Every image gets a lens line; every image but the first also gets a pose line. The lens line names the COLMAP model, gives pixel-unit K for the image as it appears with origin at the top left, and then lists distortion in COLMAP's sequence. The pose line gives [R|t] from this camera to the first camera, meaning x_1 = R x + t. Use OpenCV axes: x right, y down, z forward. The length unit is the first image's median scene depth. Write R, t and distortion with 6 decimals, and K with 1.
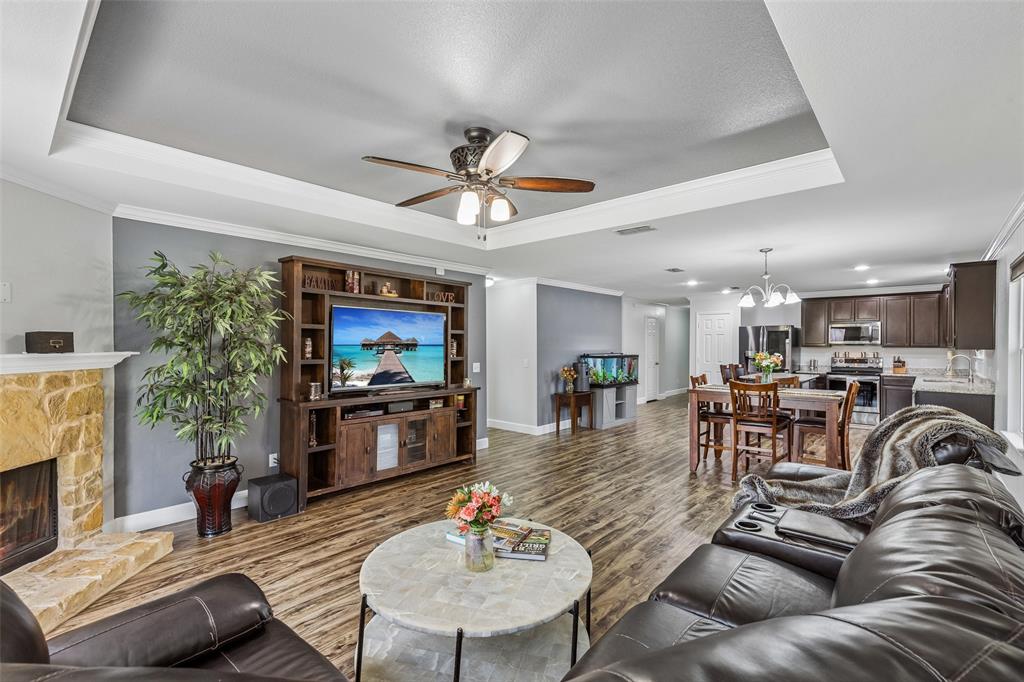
lens RADIAL K [[460.3, 0, 503.2], [0, 460.3, 345.1], [0, 0, 1]] dist [0.006838, -0.001399]
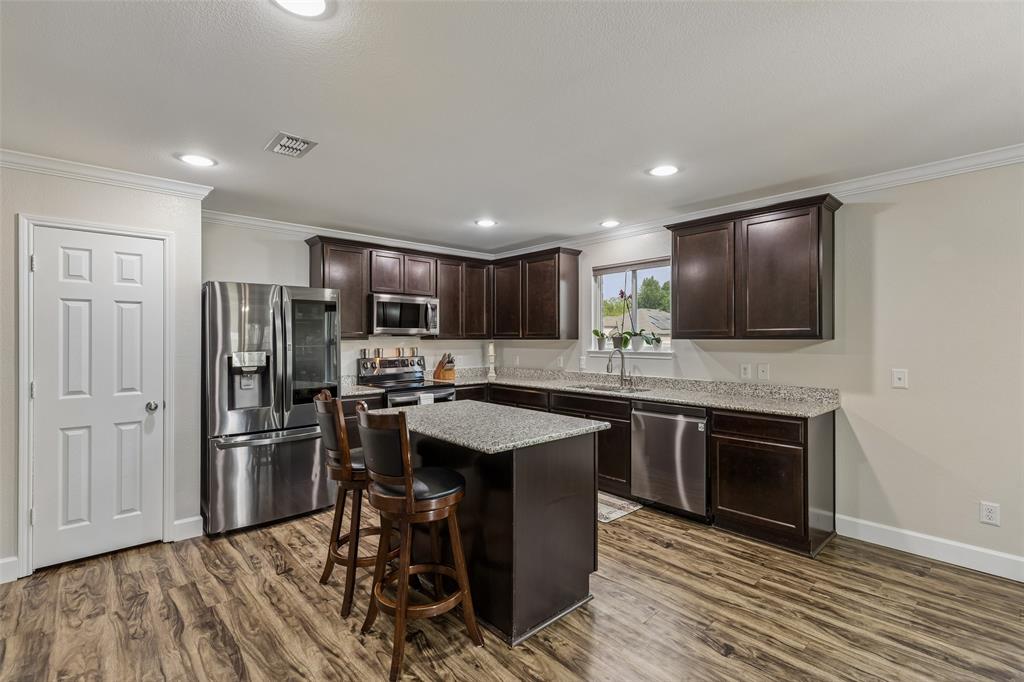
lens RADIAL K [[460.3, 0, 507.9], [0, 460.3, 339.0], [0, 0, 1]] dist [0.006838, -0.001399]
pose [[0.093185, -0.004534, 0.995639, 0.400756], [0.005325, 0.999978, 0.004056, 0.004488], [-0.995635, 0.004924, 0.093207, 1.565231]]
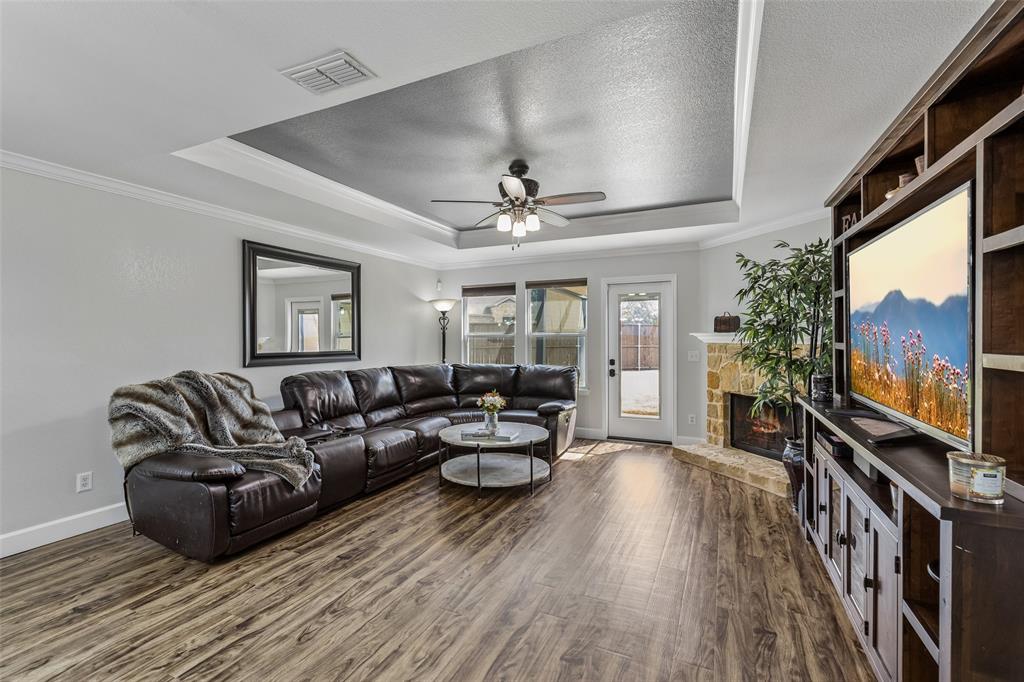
lens RADIAL K [[460.3, 0, 508.1], [0, 460.3, 343.2], [0, 0, 1]] dist [0.006838, -0.001399]
pose [[-0.954874, 0.005851, -0.296954, 0.232976], [0.001620, 0.999894, 0.014494, 0.020175], [0.297008, 0.013359, -0.954782, 1.403463]]
